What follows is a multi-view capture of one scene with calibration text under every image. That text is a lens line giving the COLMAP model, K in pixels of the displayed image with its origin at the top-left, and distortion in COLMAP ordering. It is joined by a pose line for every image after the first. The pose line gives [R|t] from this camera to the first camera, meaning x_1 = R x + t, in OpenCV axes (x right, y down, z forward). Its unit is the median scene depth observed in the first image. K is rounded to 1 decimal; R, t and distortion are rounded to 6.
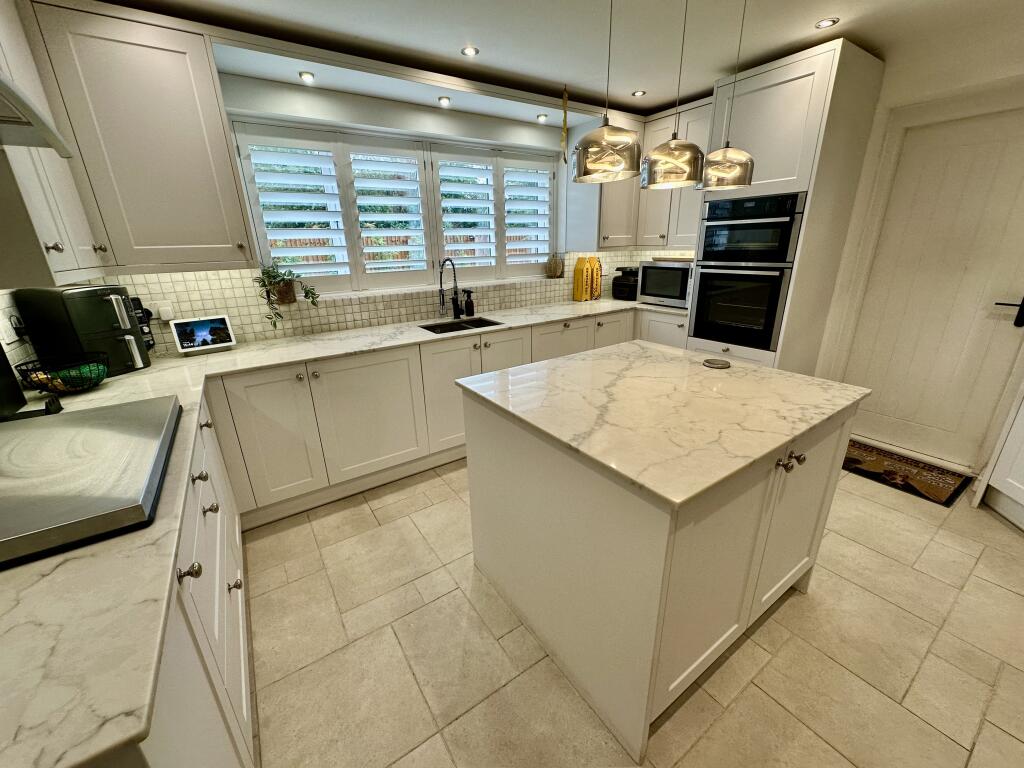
lens RADIAL K [[407.7, 0, 510.6], [0, 407.7, 384.9], [0, 0, 1]] dist [-0.001453, 0.000296]
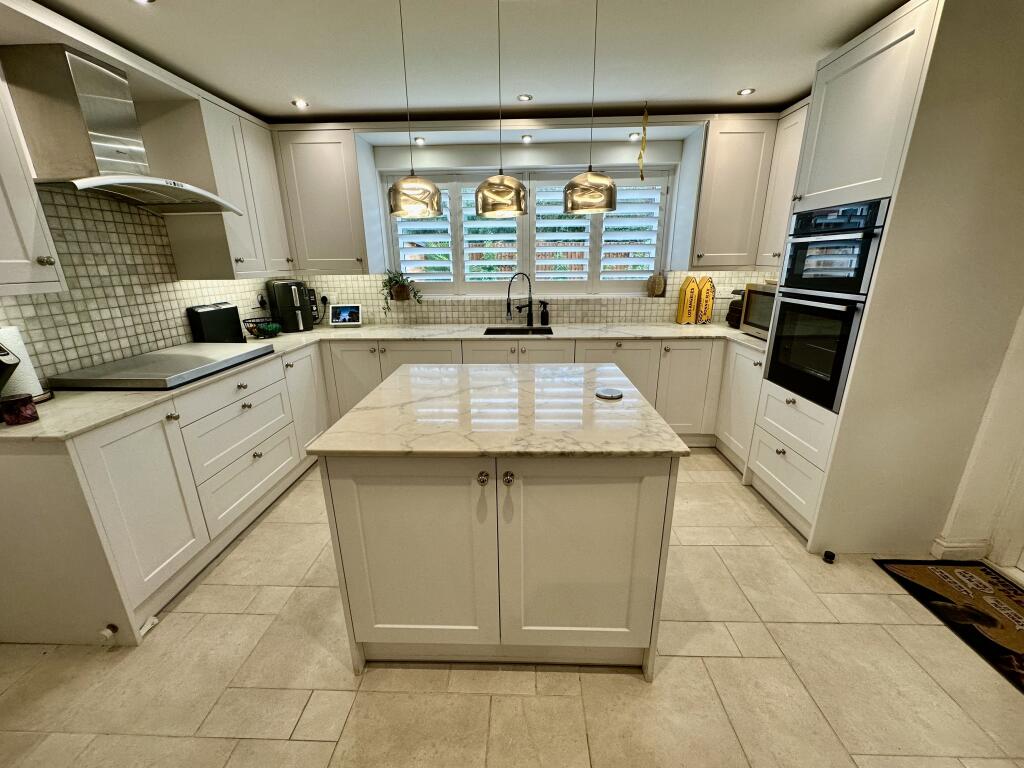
lens RADIAL K [[407.7, 0, 510.6], [0, 407.7, 384.9], [0, 0, 1]] dist [-0.001453, 0.000296]
pose [[0.811125, 0.188218, -0.553760, 0.545171], [-0.202223, 0.978662, 0.036430, -0.039108], [0.548801, 0.082434, 0.831879, 0.061698]]
